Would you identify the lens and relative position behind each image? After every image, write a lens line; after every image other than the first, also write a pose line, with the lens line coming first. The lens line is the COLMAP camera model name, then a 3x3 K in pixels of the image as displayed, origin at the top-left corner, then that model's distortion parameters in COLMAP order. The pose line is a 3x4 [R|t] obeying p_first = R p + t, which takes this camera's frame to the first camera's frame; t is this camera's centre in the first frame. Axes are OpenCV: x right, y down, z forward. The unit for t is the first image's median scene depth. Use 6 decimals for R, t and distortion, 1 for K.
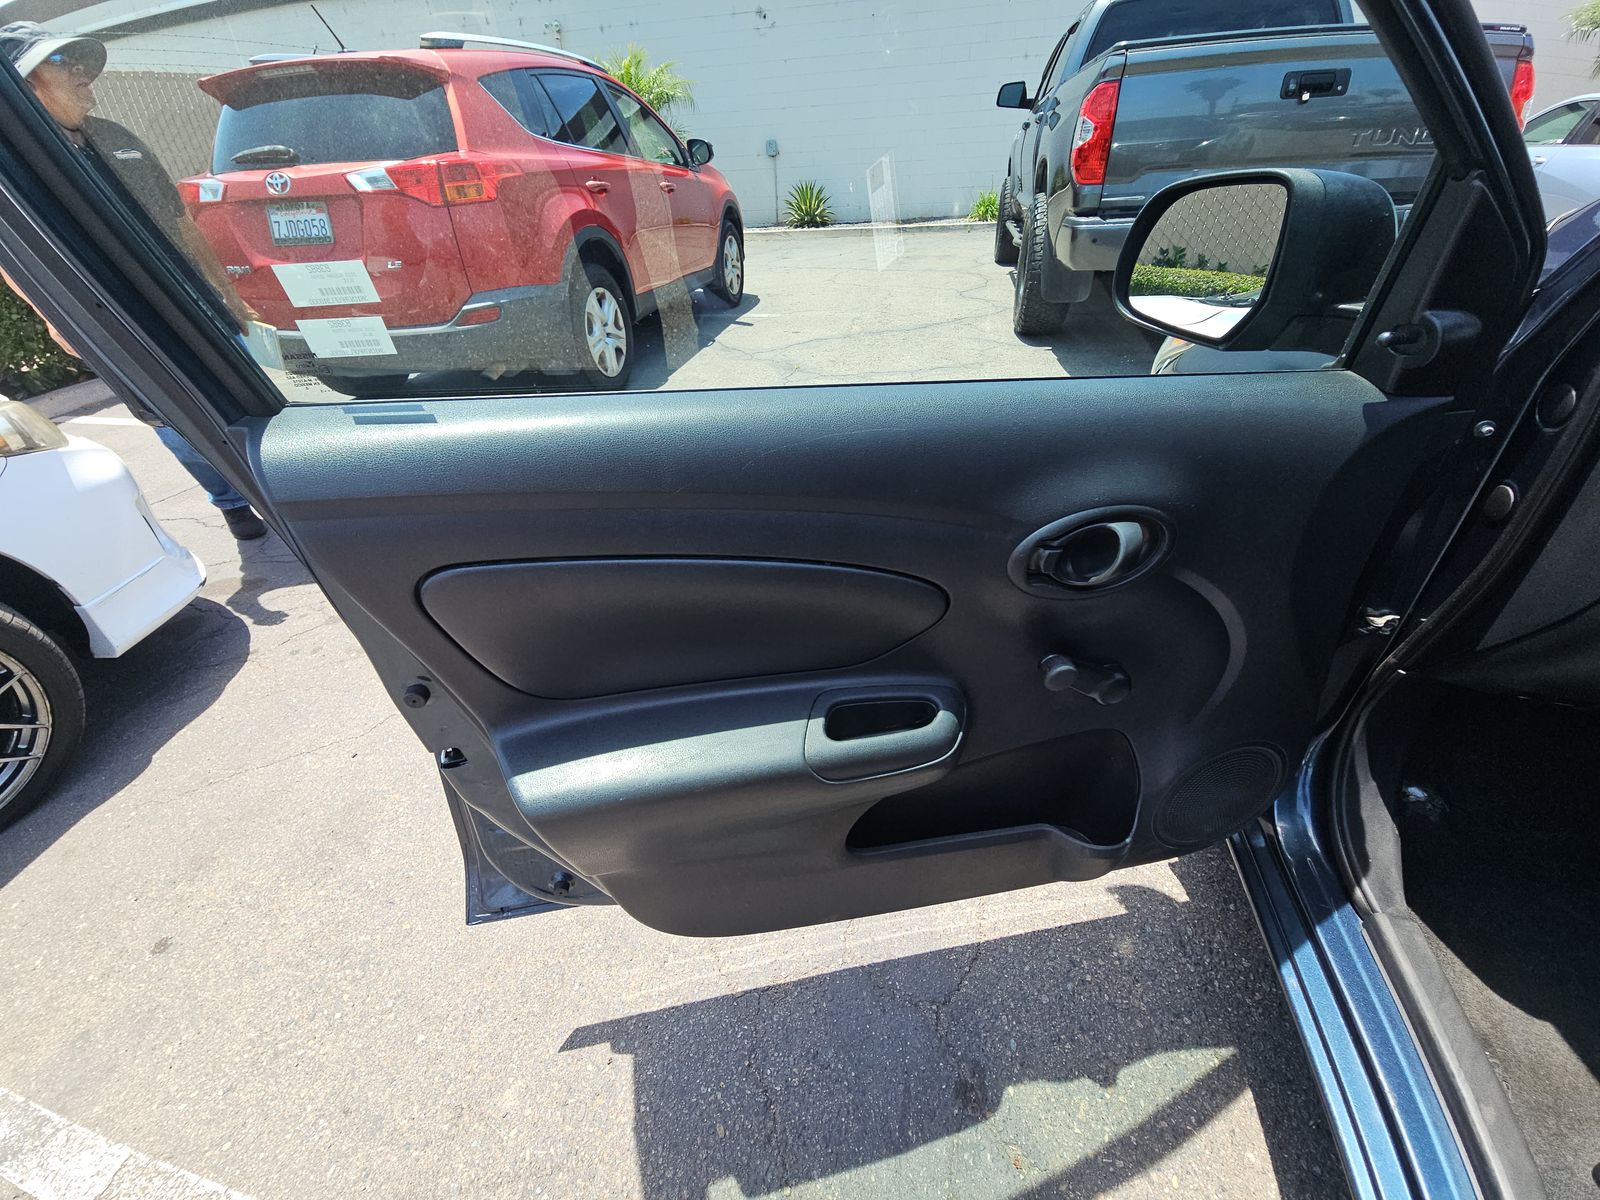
lens RADIAL K [[648.1, 0, 768.9], [0, 648.1, 598.2], [0, 0, 1]] dist [0.000695, -0.006207]
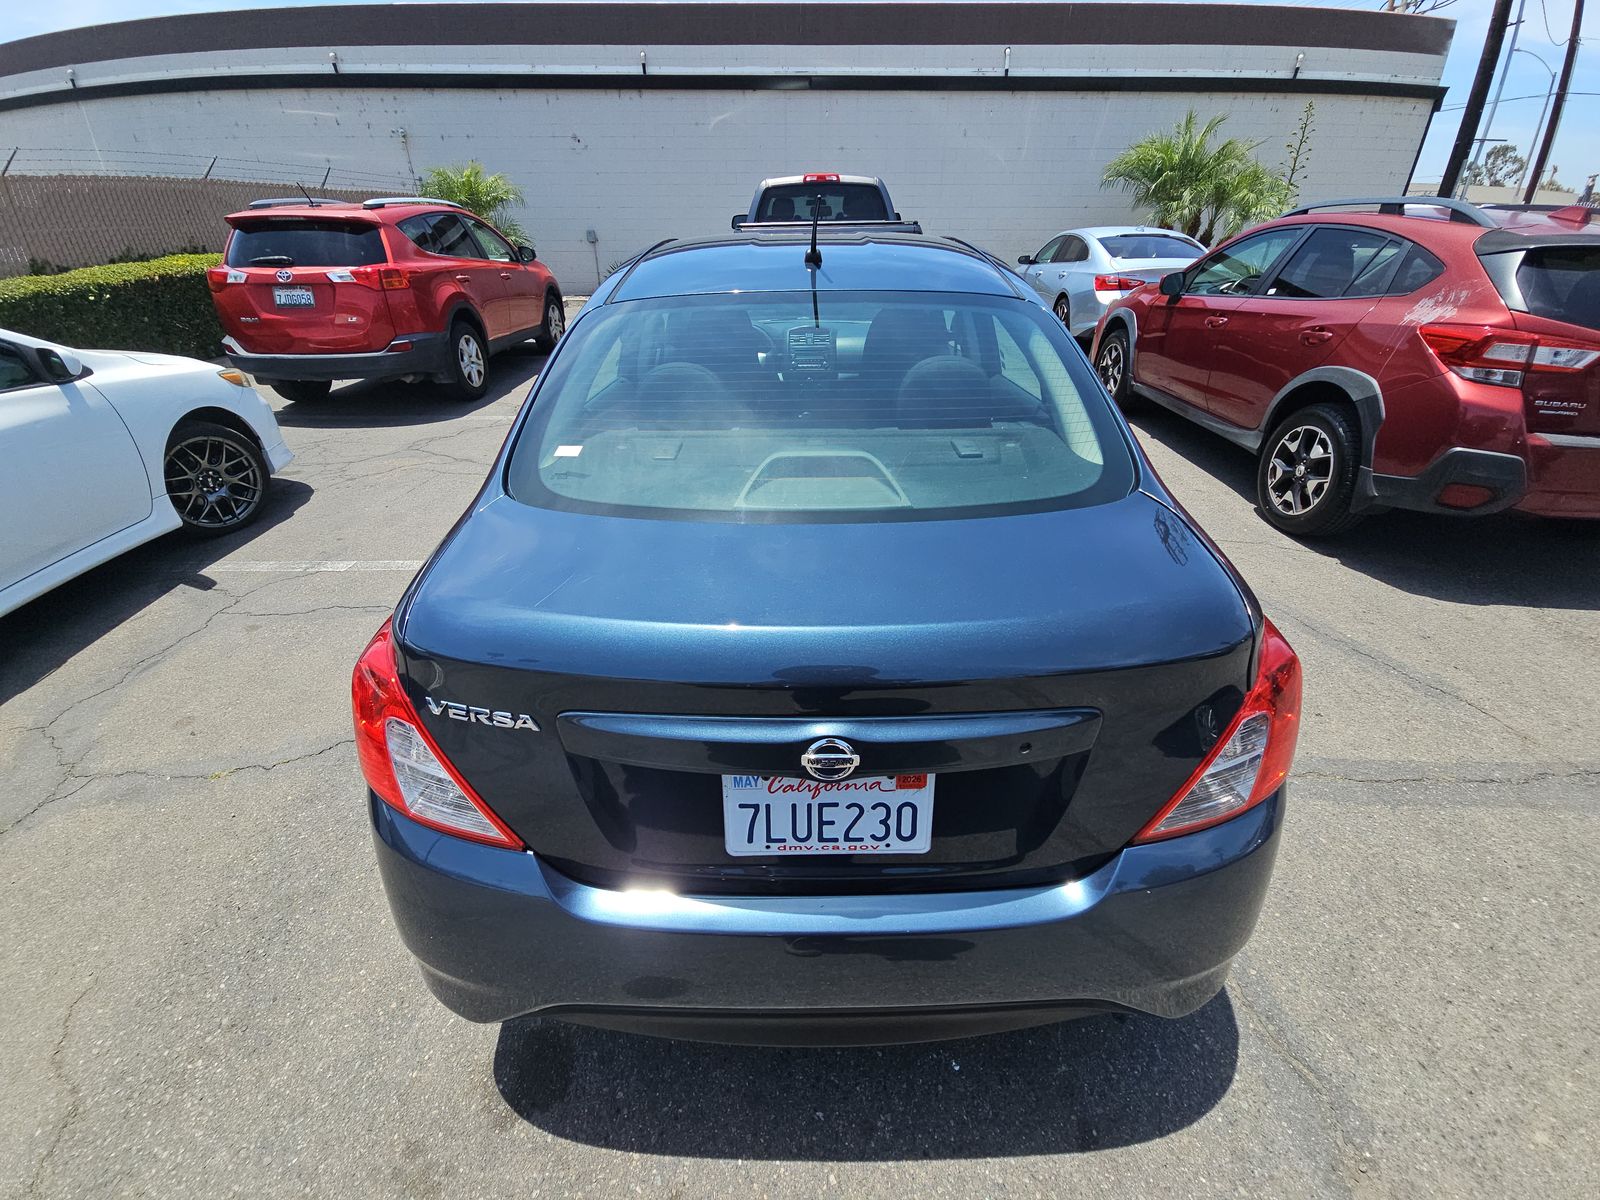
lens RADIAL K [[666.8, 0, 777.9], [0, 666.8, 597.5], [0, 0, 1]] dist [-0.002210, -0.000501]
pose [[0.976110, -0.064855, 0.207371, 0.154315], [0.083140, 0.993264, -0.080706, 0.495248], [-0.200740, 0.096018, 0.974928, -0.959375]]
